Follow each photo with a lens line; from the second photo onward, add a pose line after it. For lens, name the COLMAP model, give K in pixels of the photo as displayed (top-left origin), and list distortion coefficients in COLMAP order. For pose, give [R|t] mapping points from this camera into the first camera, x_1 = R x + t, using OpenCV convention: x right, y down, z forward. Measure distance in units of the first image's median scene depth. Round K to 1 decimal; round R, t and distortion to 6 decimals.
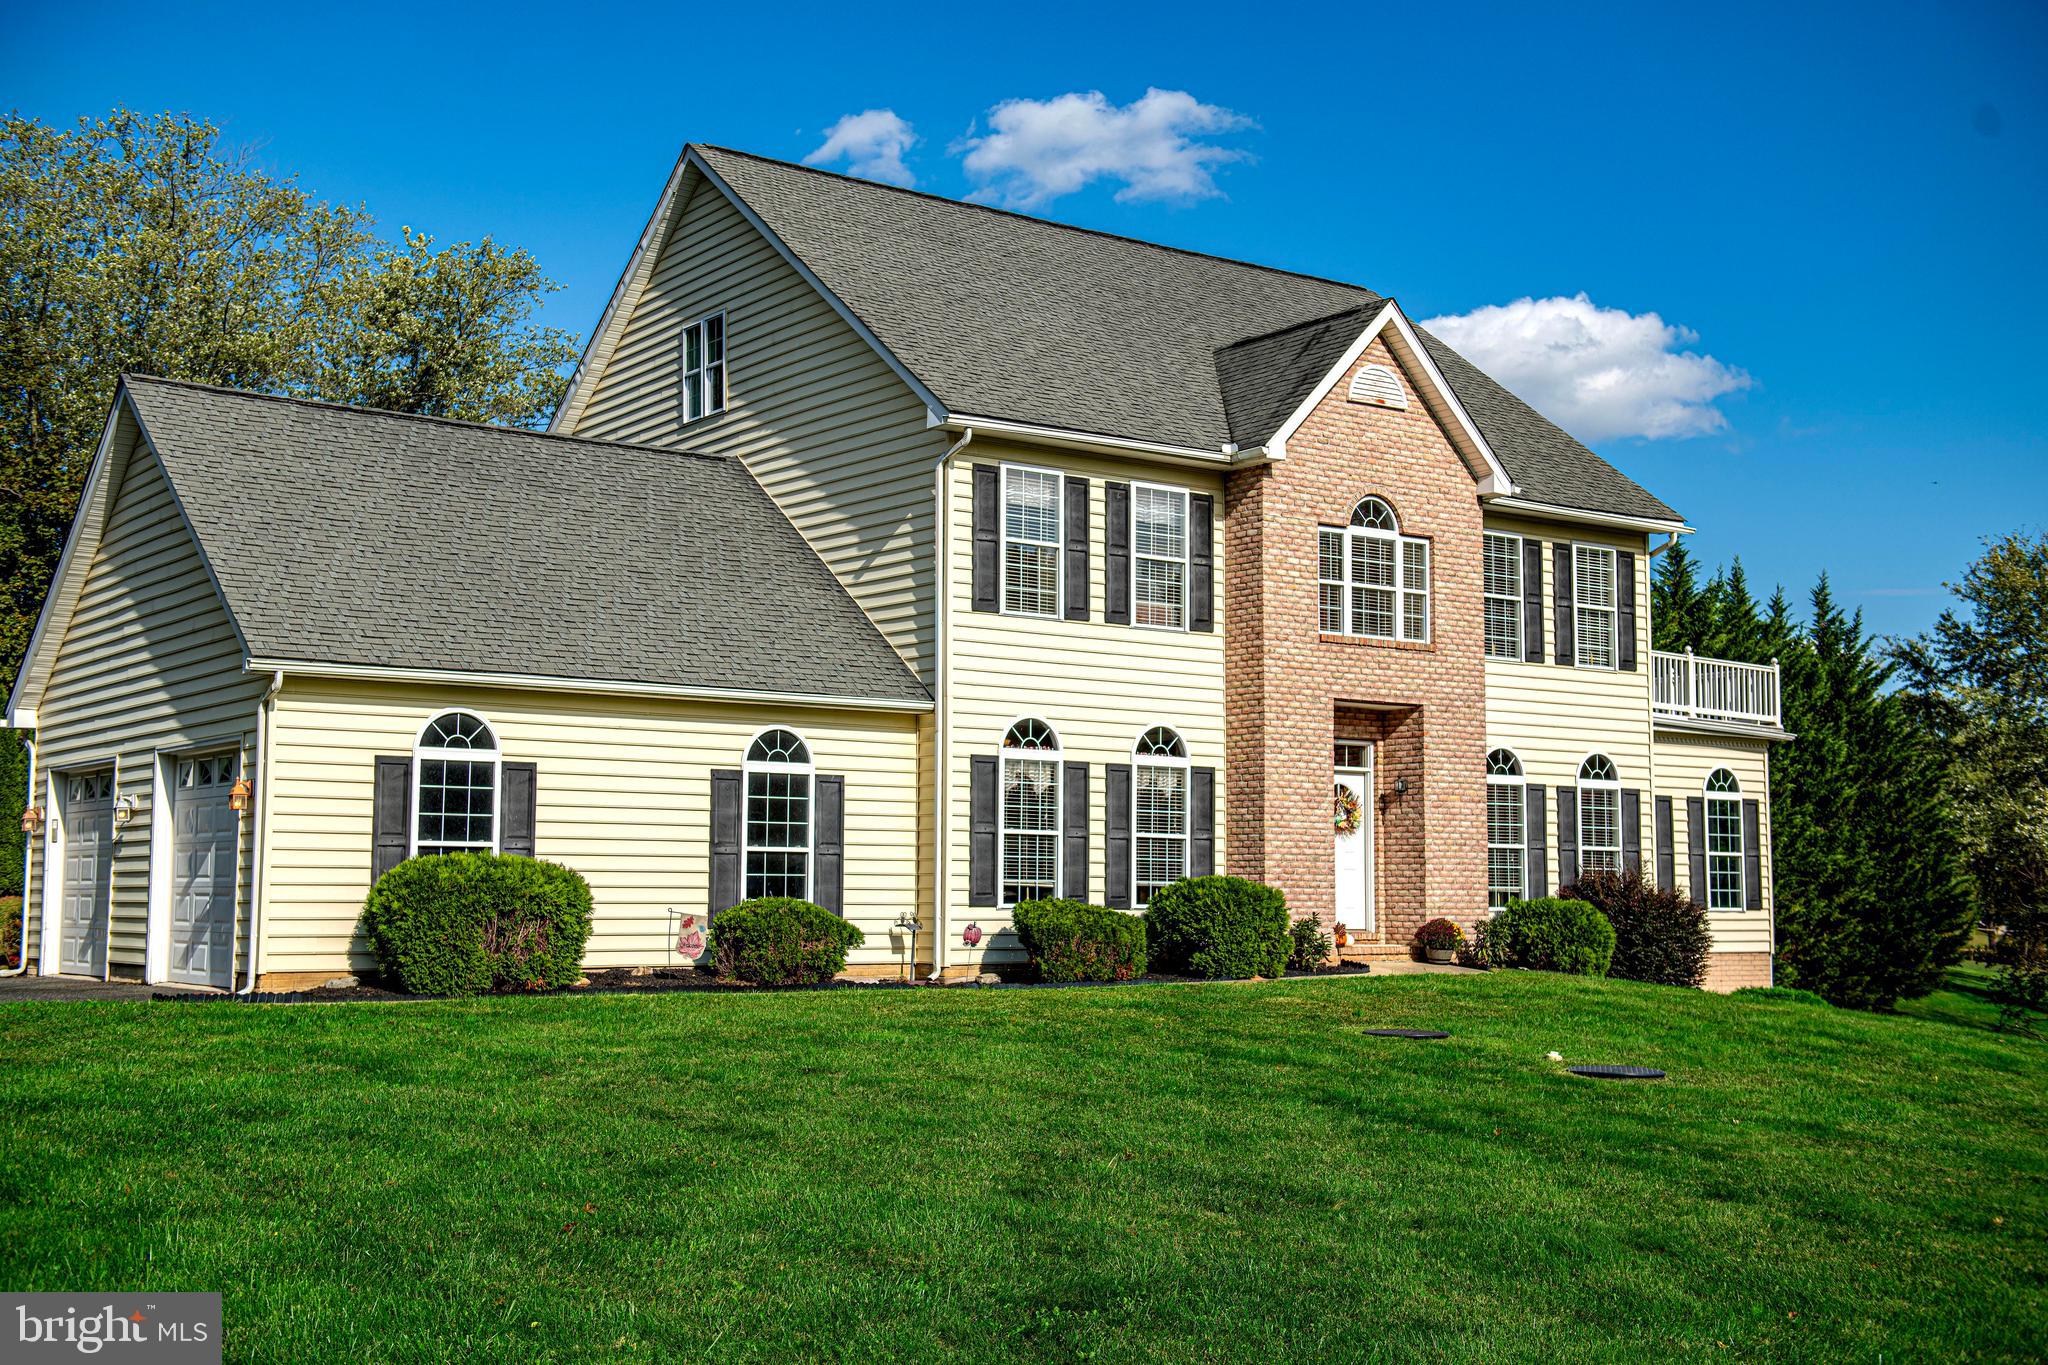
lens RADIAL K [[2358.2, 0, 1024.7], [0, 2358.2, 735.5], [0, 0, 1]] dist [0.179026, 0.012122]
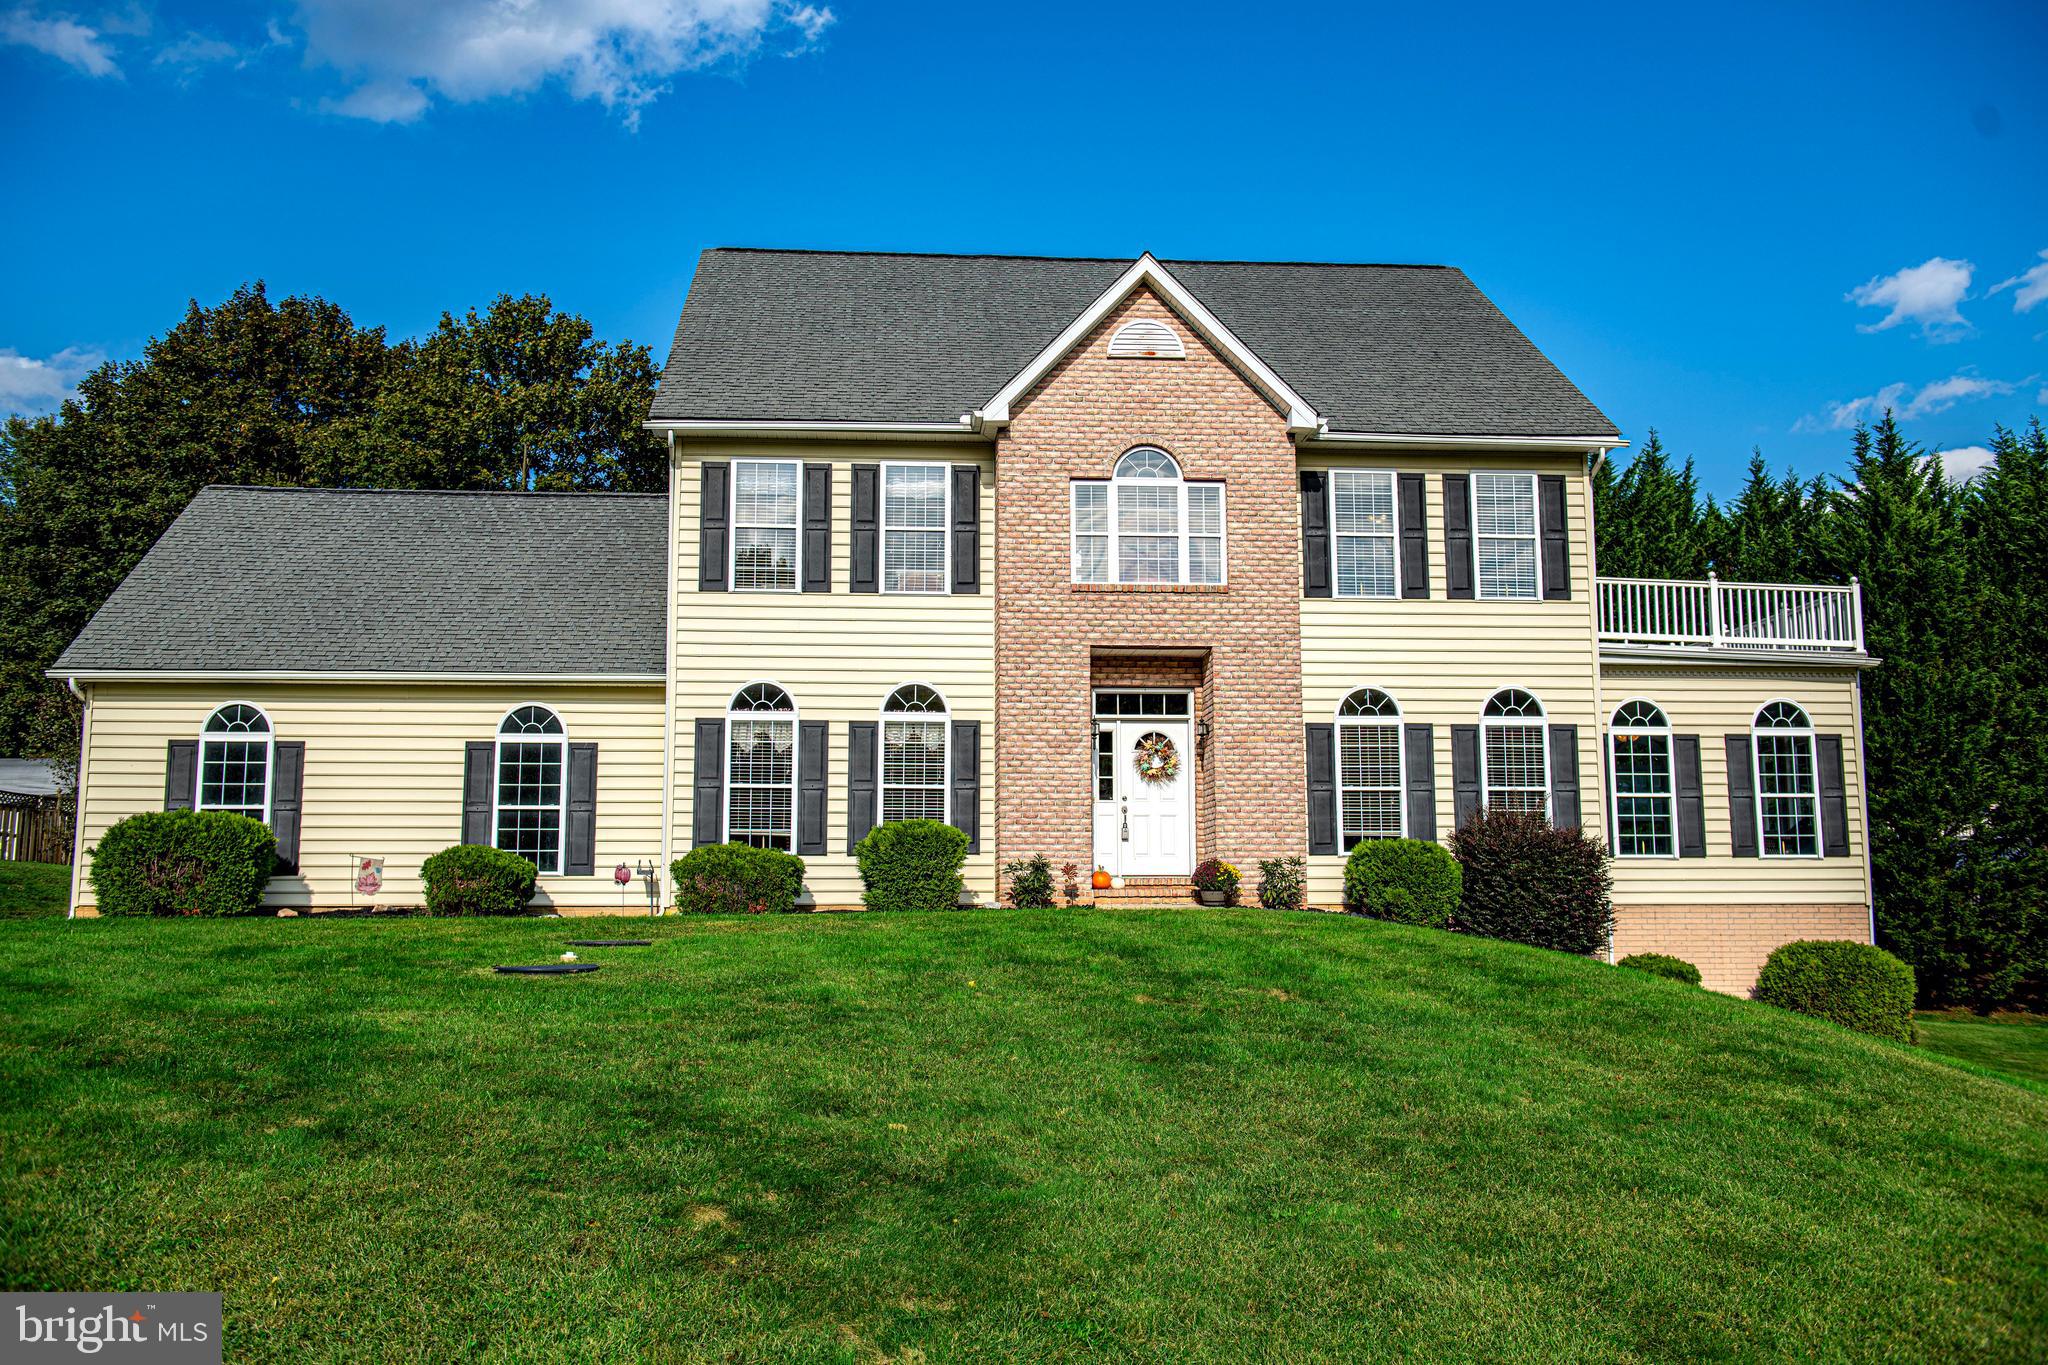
lens RADIAL K [[1667.5, 0, 1024.0], [0, 1667.5, 682.5], [0, 0, 1]] dist [-0.007569, -0.007053]
pose [[0.846410, -0.058807, -0.529275, 0.487254], [0.042850, 0.998182, -0.042382, 0.028432], [0.530805, 0.013193, 0.847391, 0.382444]]
